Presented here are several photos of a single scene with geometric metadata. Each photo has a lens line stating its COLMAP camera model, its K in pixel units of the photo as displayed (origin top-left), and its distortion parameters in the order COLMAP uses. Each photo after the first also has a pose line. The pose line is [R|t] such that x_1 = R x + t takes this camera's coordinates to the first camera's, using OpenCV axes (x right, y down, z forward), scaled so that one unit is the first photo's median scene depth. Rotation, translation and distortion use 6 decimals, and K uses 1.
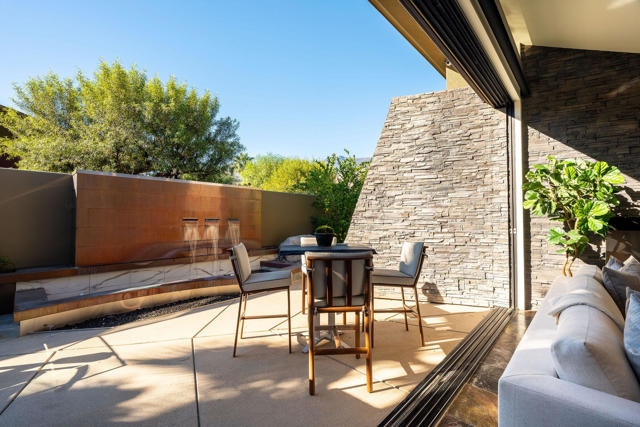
lens RADIAL K [[290.6, 0, 320.0], [0, 290.6, 213.5], [0, 0, 1]] dist [-0.010573, 0.000180]
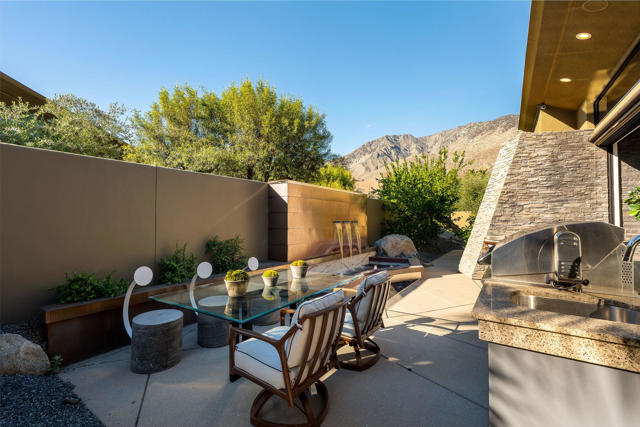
lens RADIAL K [[290.6, 0, 320.0], [0, 290.6, 213.5], [0, 0, 1]] dist [-0.010573, 0.000180]
pose [[0.988611, 0.003683, 0.150451, -0.900923], [-0.003716, 0.999993, -0.000059, -0.017252], [-0.150450, -0.000501, 0.988617, -0.208346]]
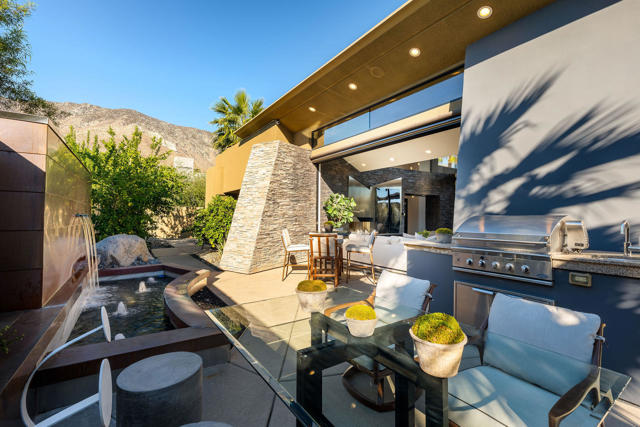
lens RADIAL K [[290.6, 0, 320.0], [0, 290.6, 213.5], [0, 0, 1]] dist [-0.010573, 0.000180]
pose [[0.227302, 0.013507, 0.973731, -1.249459], [-0.028476, 0.999568, -0.007218, 0.005137], [-0.973408, -0.026088, 0.227589, 0.416189]]
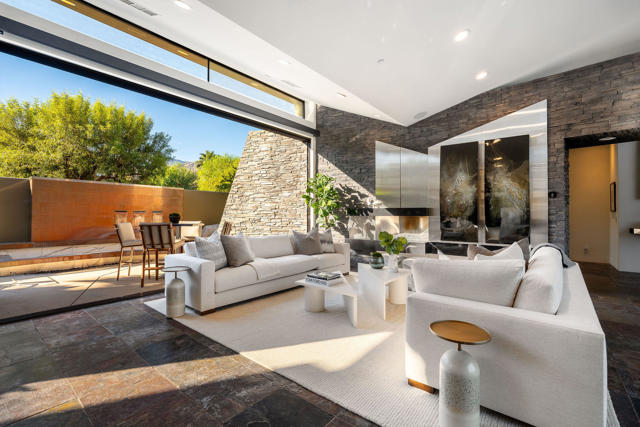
lens RADIAL K [[290.6, 0, 320.0], [0, 290.6, 213.5], [0, 0, 1]] dist [-0.010573, 0.000180]
pose [[0.997508, 0.001086, 0.070547, 0.523721], [-0.001732, 0.999957, 0.009093, 0.021494], [-0.070535, -0.009193, 0.997467, -0.573647]]
